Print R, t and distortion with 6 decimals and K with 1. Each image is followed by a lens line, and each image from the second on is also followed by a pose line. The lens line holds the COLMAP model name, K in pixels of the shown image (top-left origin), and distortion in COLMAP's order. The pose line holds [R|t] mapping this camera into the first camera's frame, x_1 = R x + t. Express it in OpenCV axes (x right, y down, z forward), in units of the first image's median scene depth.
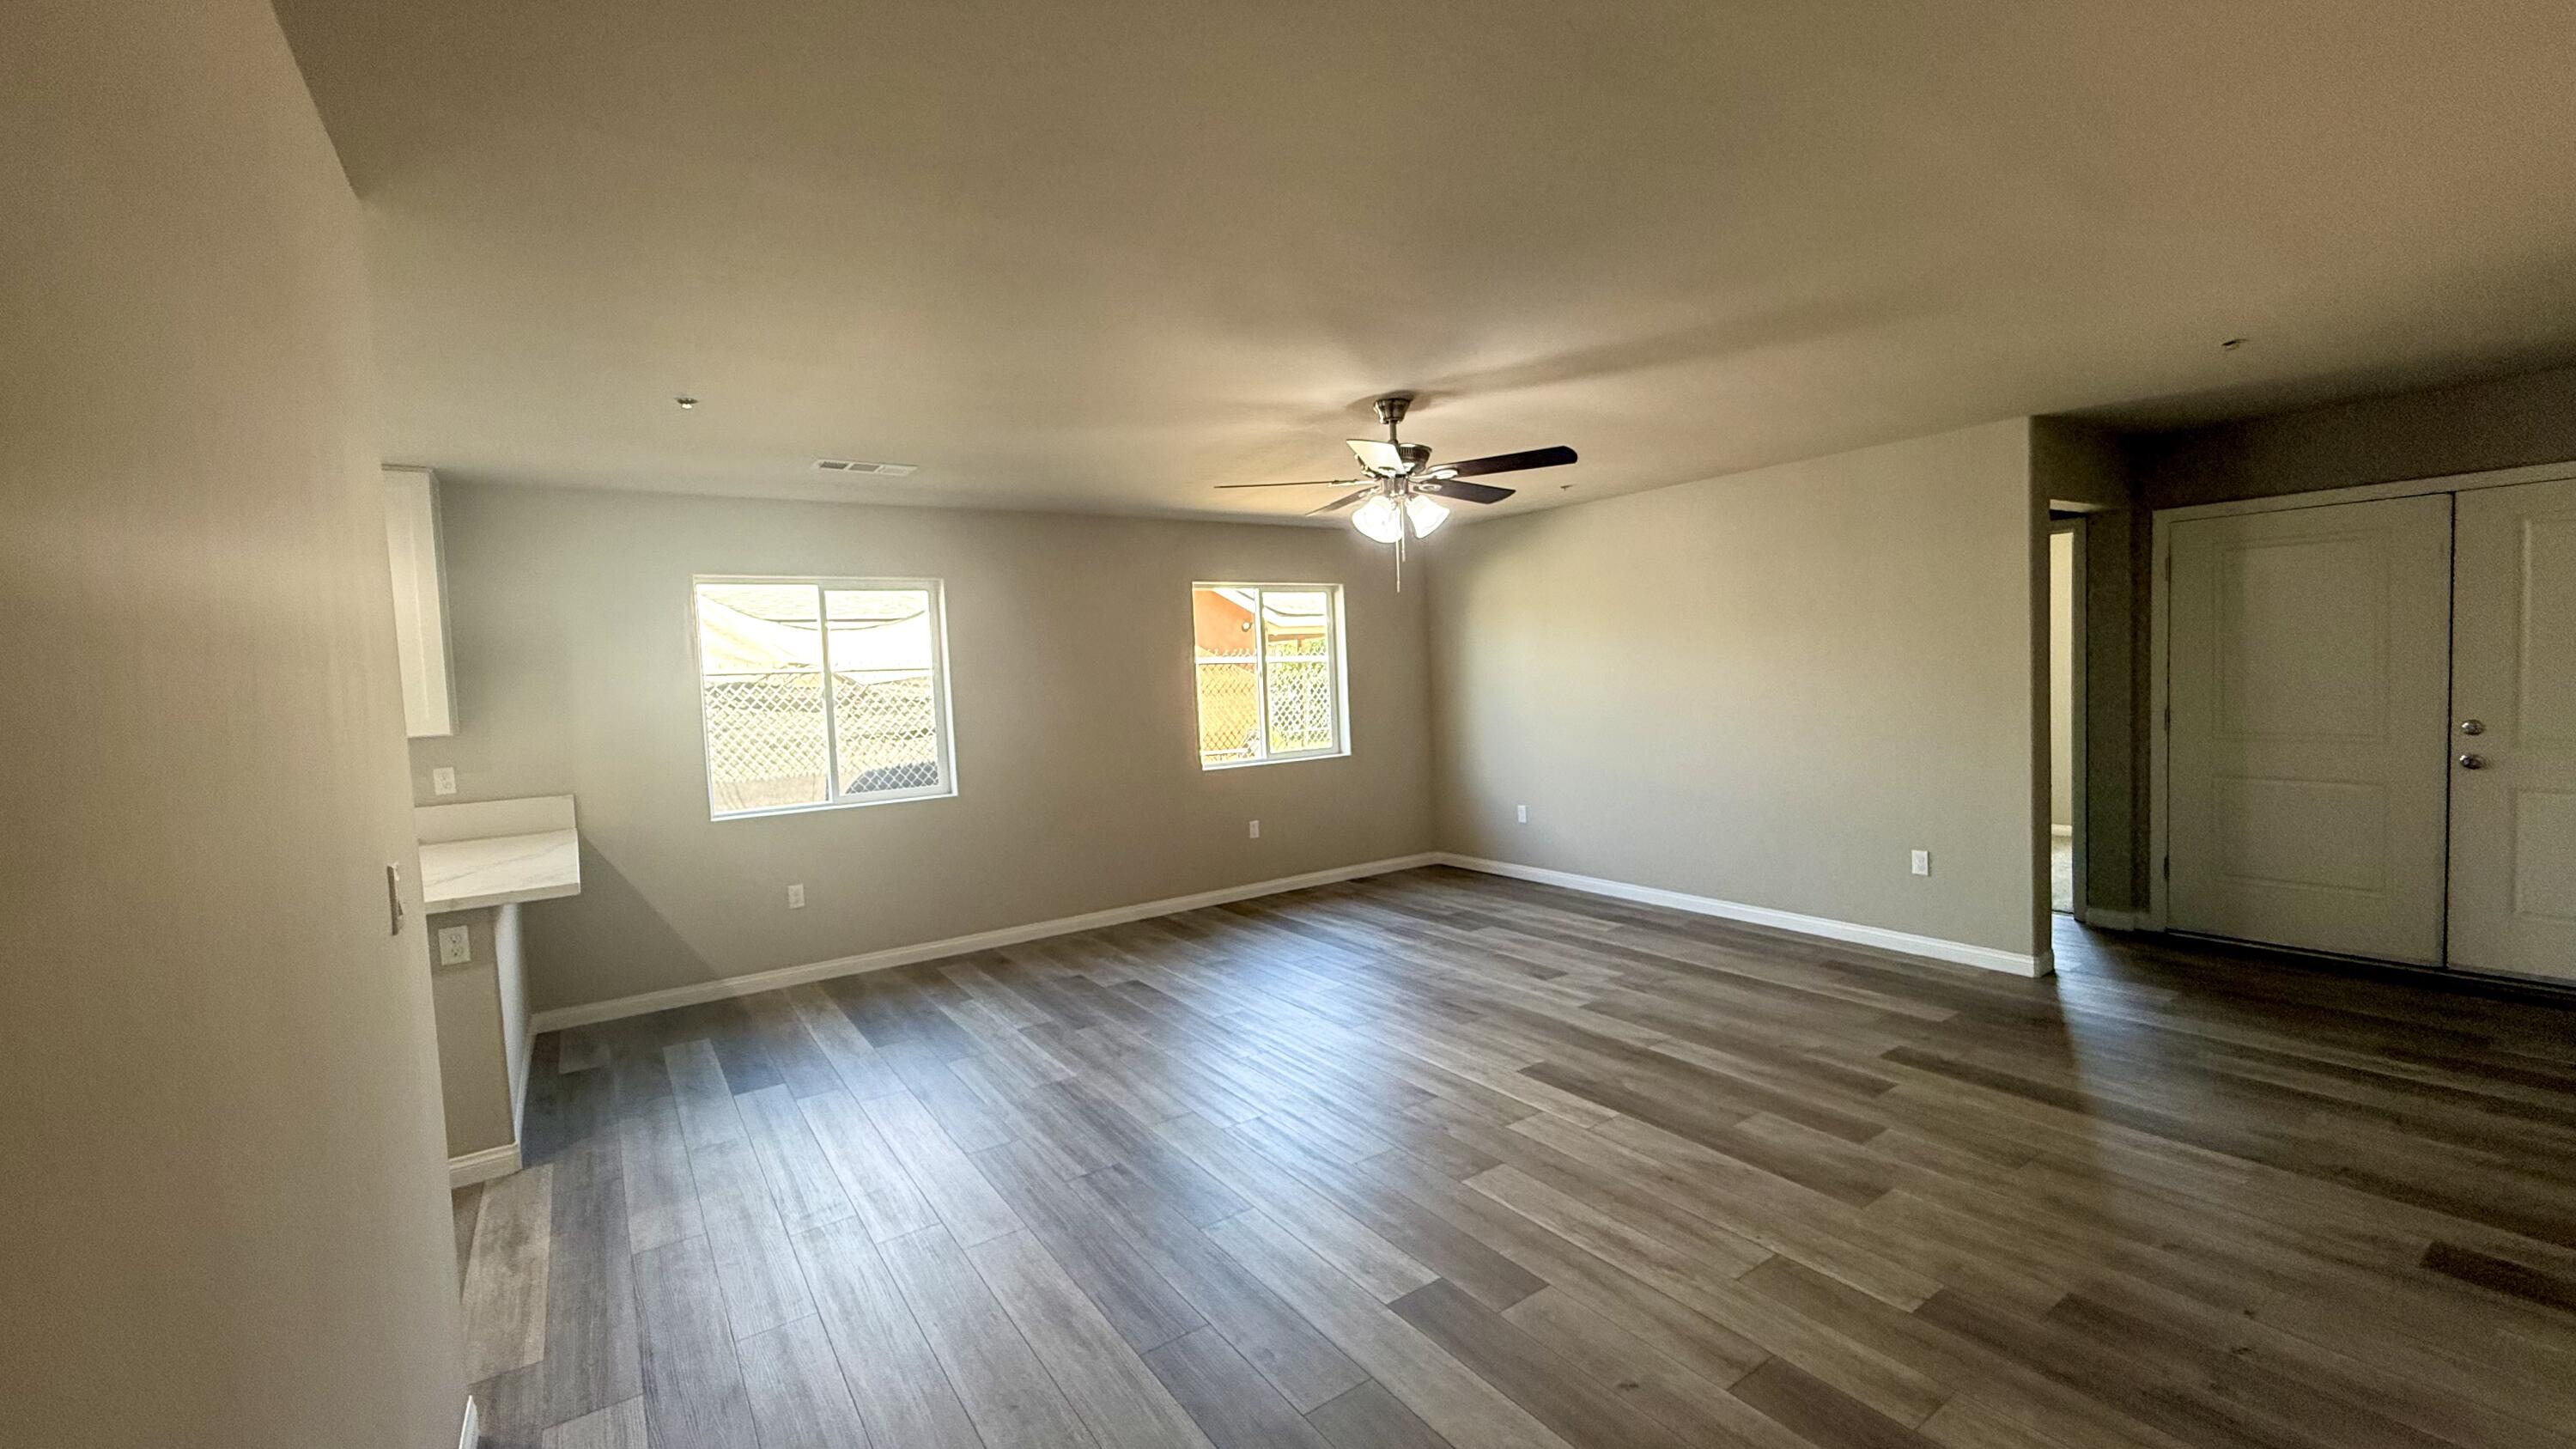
lens RADIAL K [[1033.6, 0, 1285.3], [0, 1033.6, 723.9], [0, 0, 1]] dist [0.001289, 0.000244]
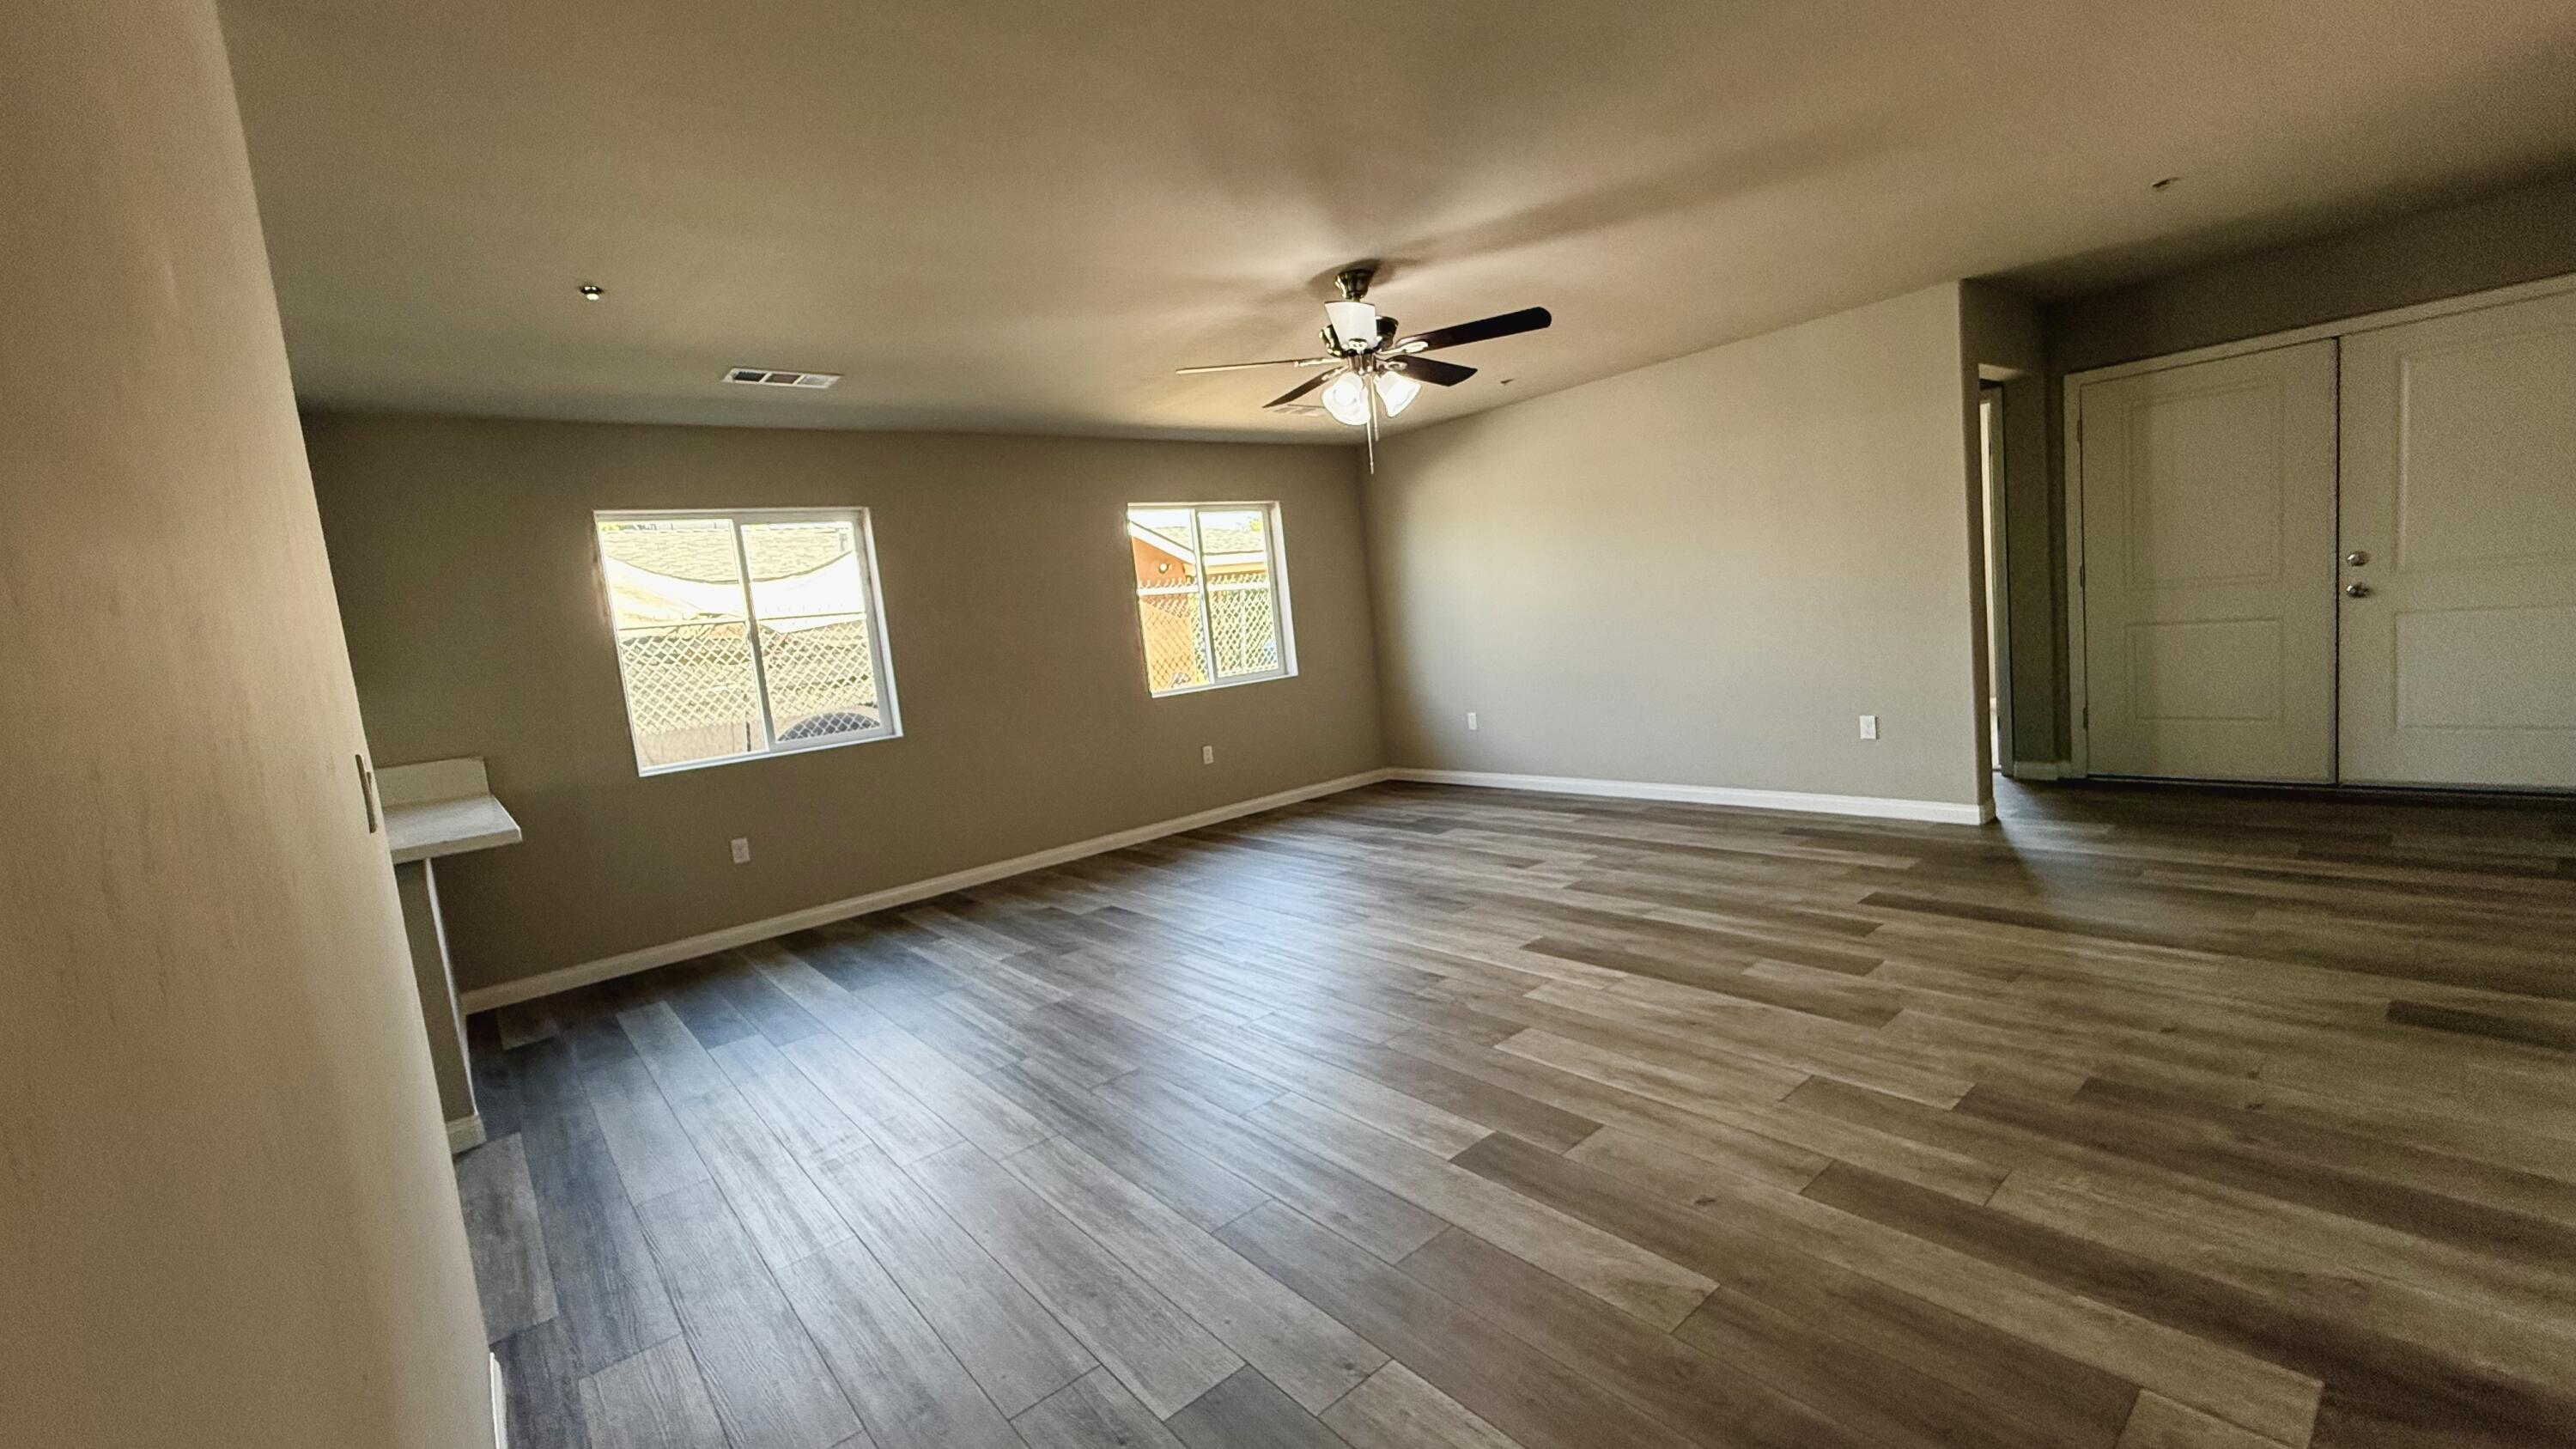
lens RADIAL K [[1033.6, 0, 1285.3], [0, 1033.6, 723.9], [0, 0, 1]] dist [0.001289, 0.000244]
pose [[0.993669, -0.070430, 0.087531, -0.066686], [0.066482, 0.996669, 0.047233, 0.050249], [-0.090566, -0.041115, 0.995041, 0.025634]]
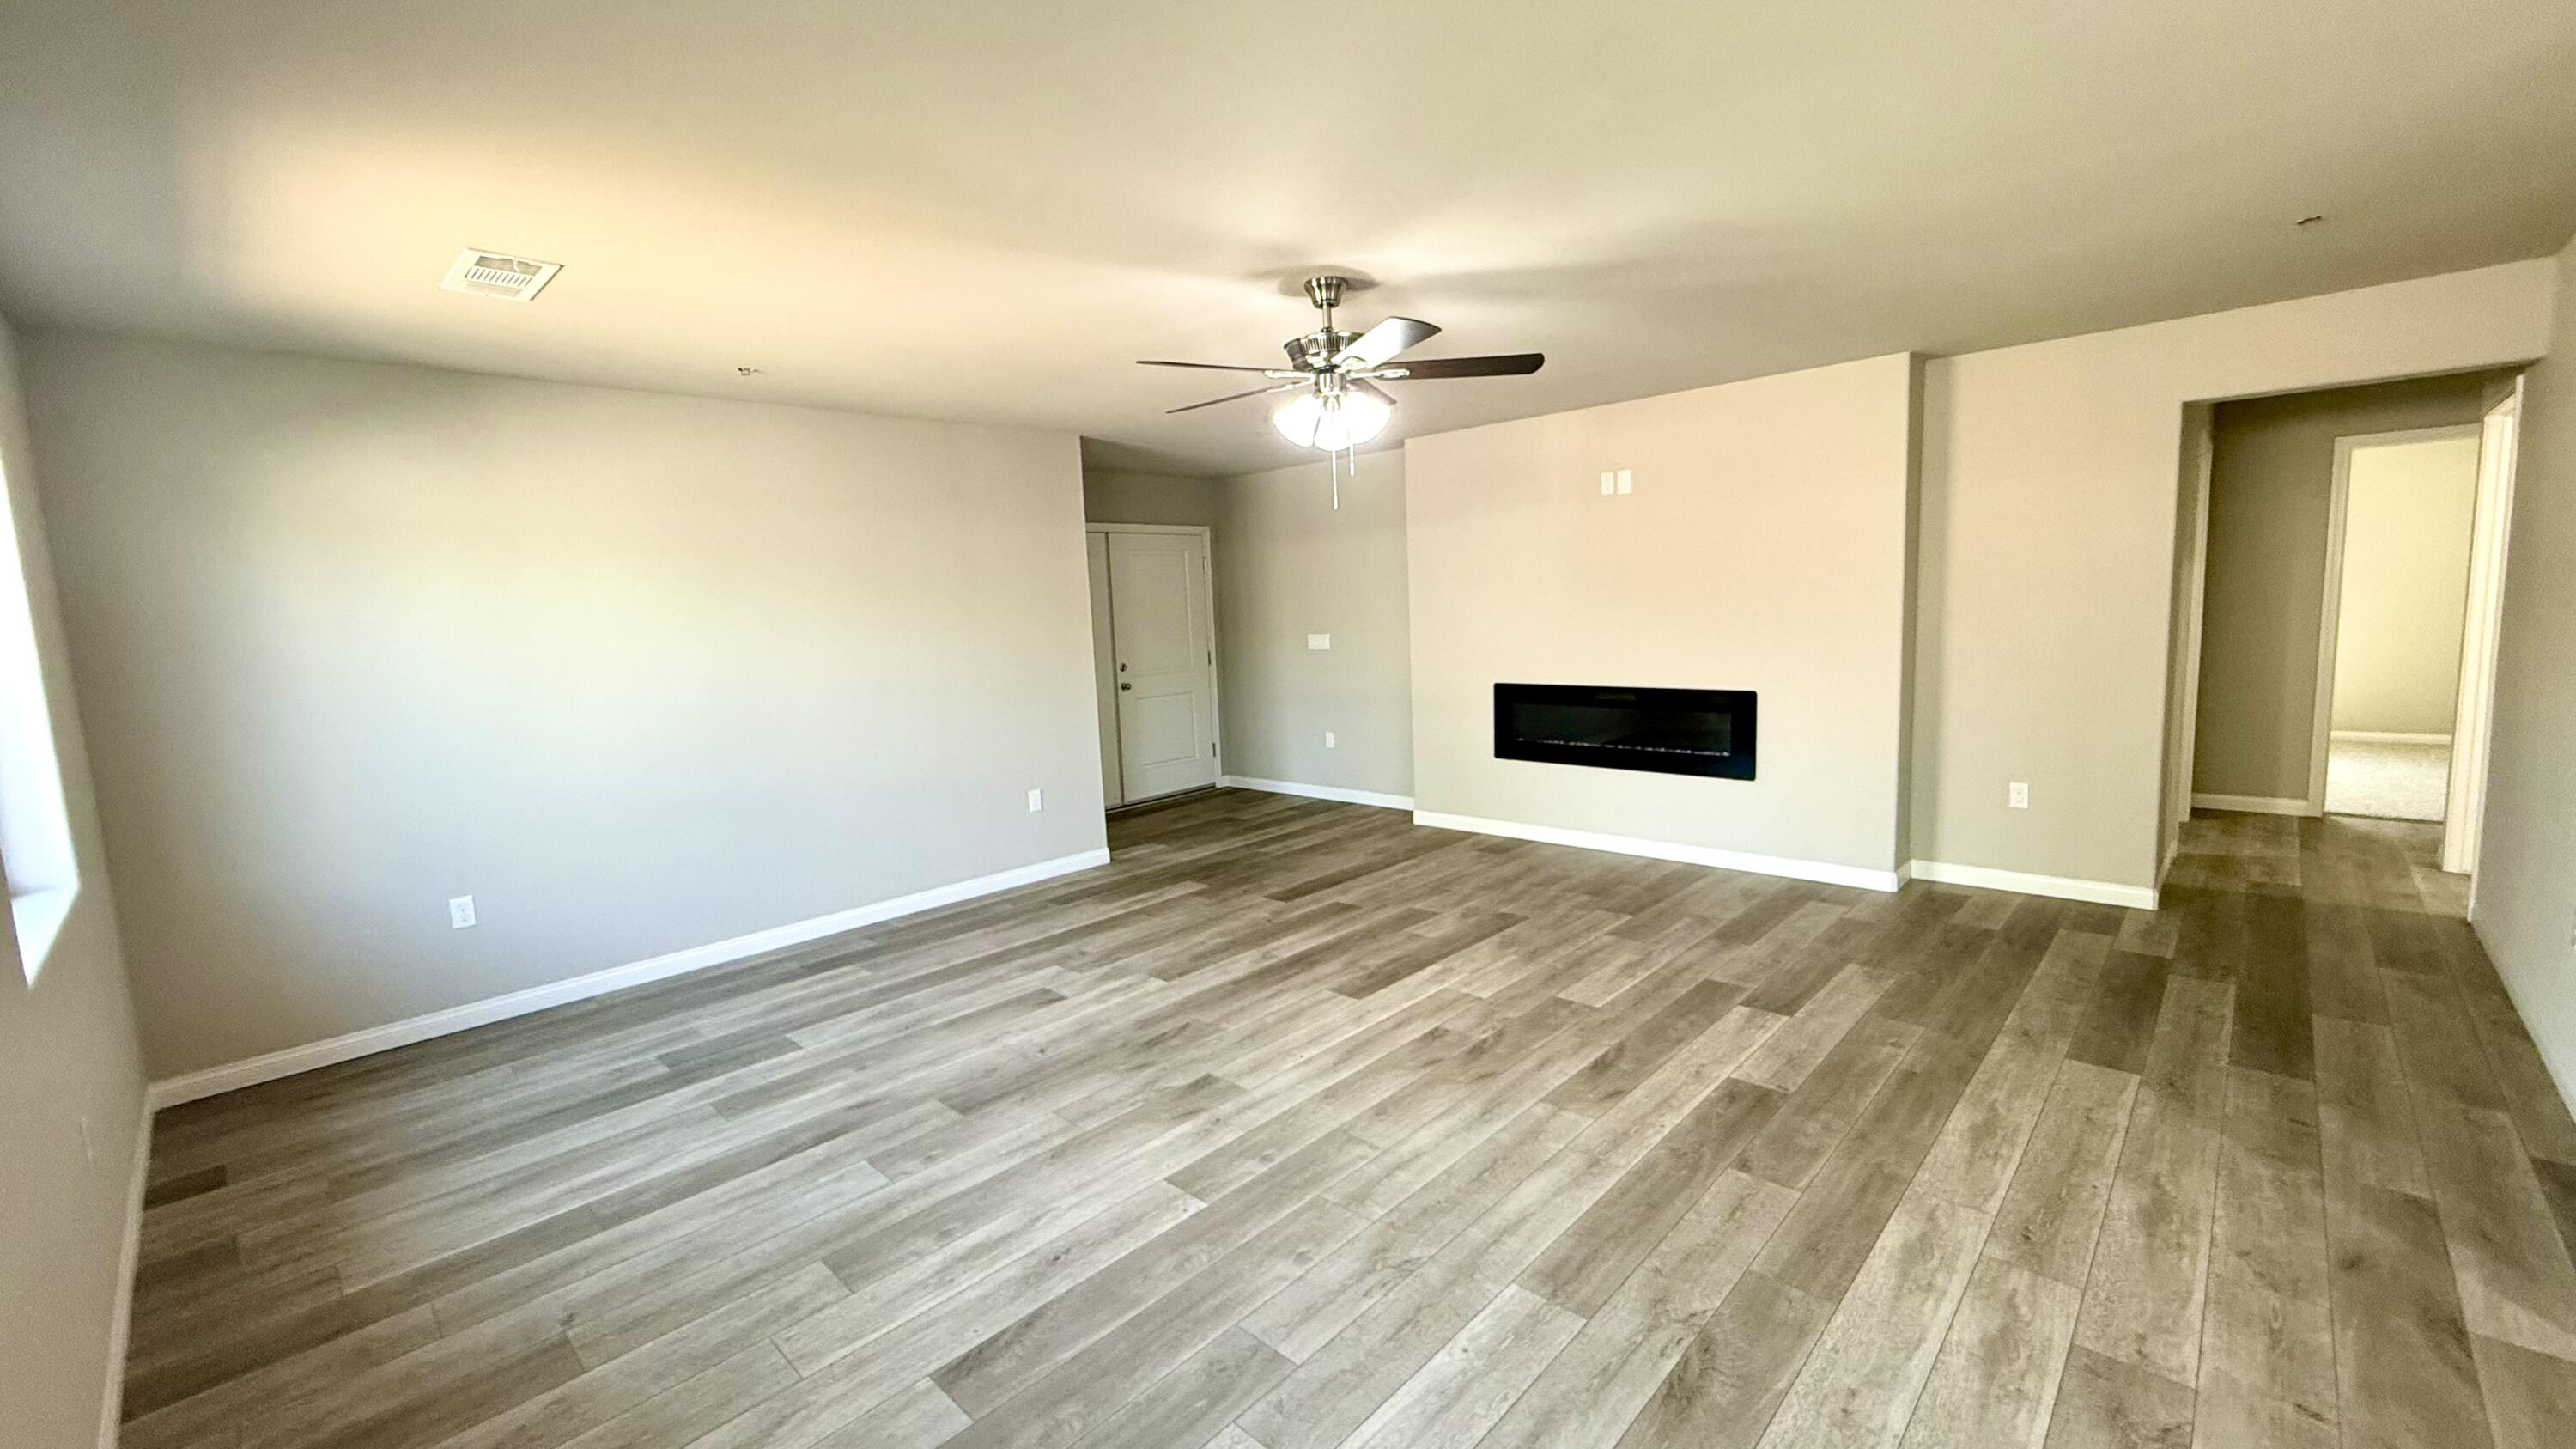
lens RADIAL K [[1033.6, 0, 1285.3], [0, 1033.6, 723.9], [0, 0, 1]] dist [0.001289, 0.000244]
pose [[-0.204305, -0.064741, 0.976764, -0.659590], [0.103893, 0.990741, 0.087398, -0.025777], [-0.973379, 0.119335, -0.195687, 1.109067]]
